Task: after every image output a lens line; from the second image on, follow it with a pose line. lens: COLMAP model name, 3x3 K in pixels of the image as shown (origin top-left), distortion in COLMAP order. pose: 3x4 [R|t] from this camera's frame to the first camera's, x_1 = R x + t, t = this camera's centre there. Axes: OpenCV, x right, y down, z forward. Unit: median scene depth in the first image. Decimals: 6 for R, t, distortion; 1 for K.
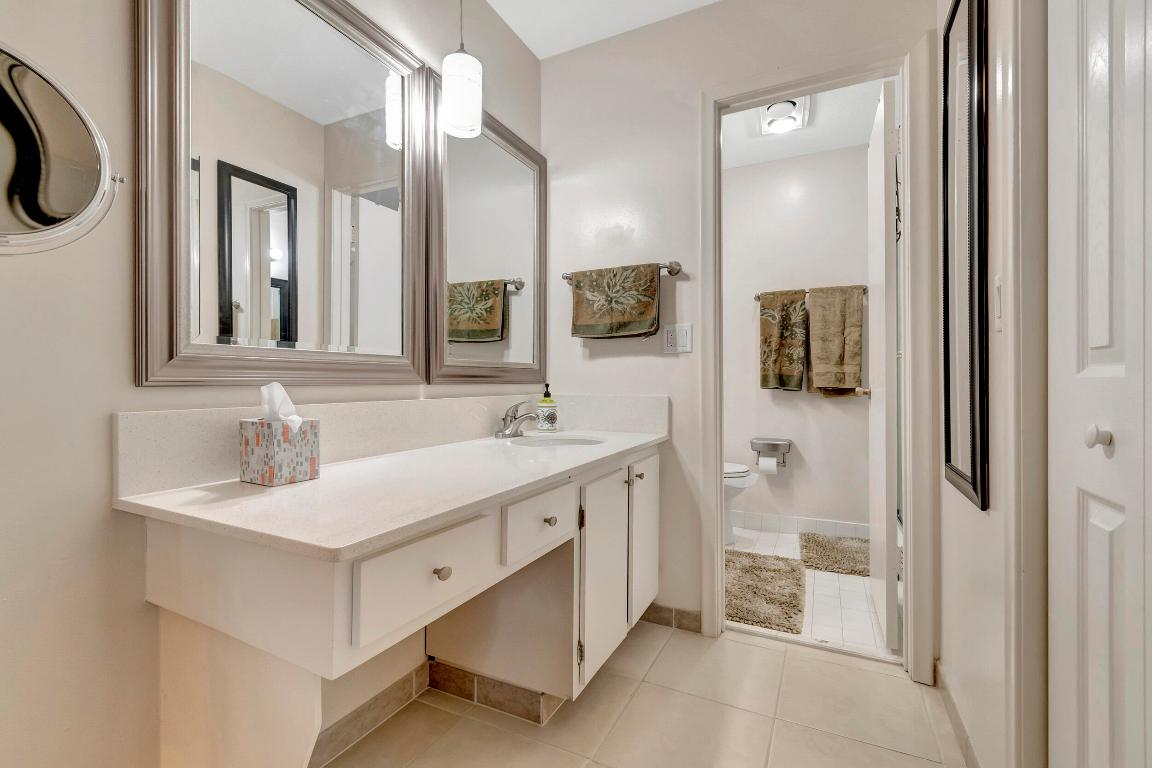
lens RADIAL K [[515.8, 0, 578.3], [0, 515.8, 385.9], [0, 0, 1]] dist [0.001755, -0.003326]
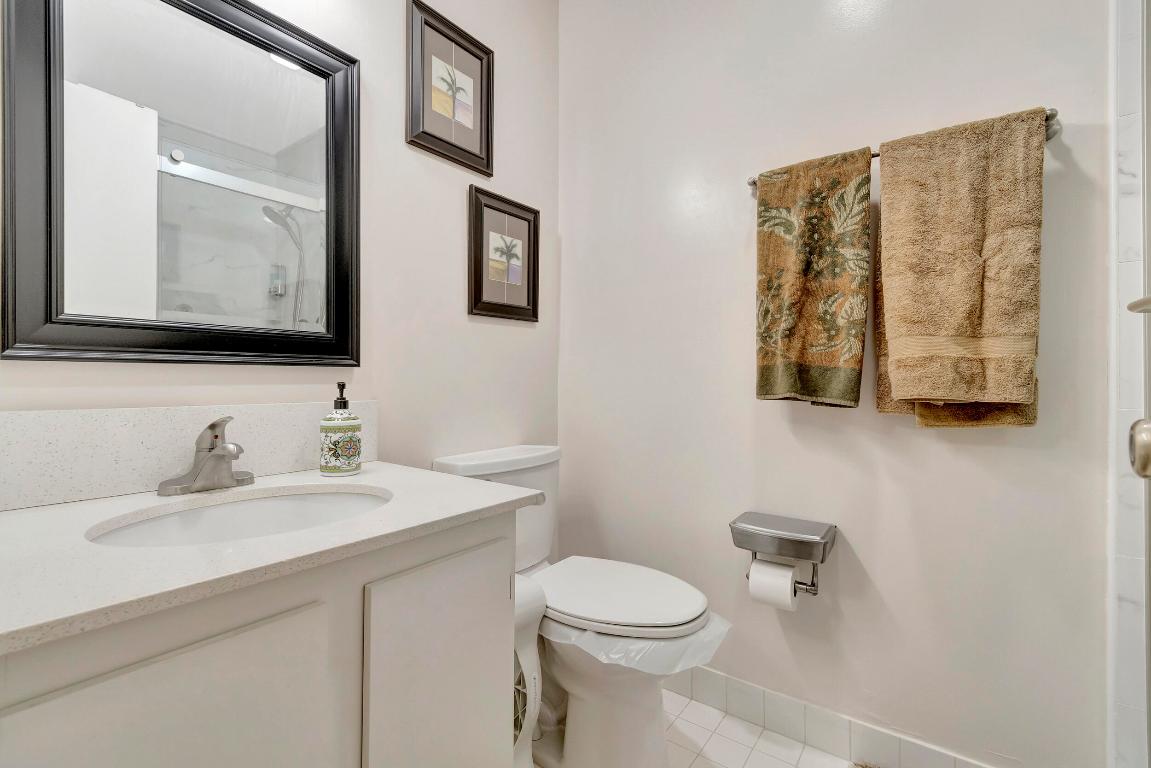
lens RADIAL K [[515.3, 0, 573.6], [0, 515.3, 382.2], [0, 0, 1]] dist [0.001755, -0.003326]
pose [[0.982486, 0.010133, -0.186063, 0.292993], [-0.012459, 0.999858, -0.011337, -0.001961], [0.185922, 0.013456, 0.982472, 0.575812]]
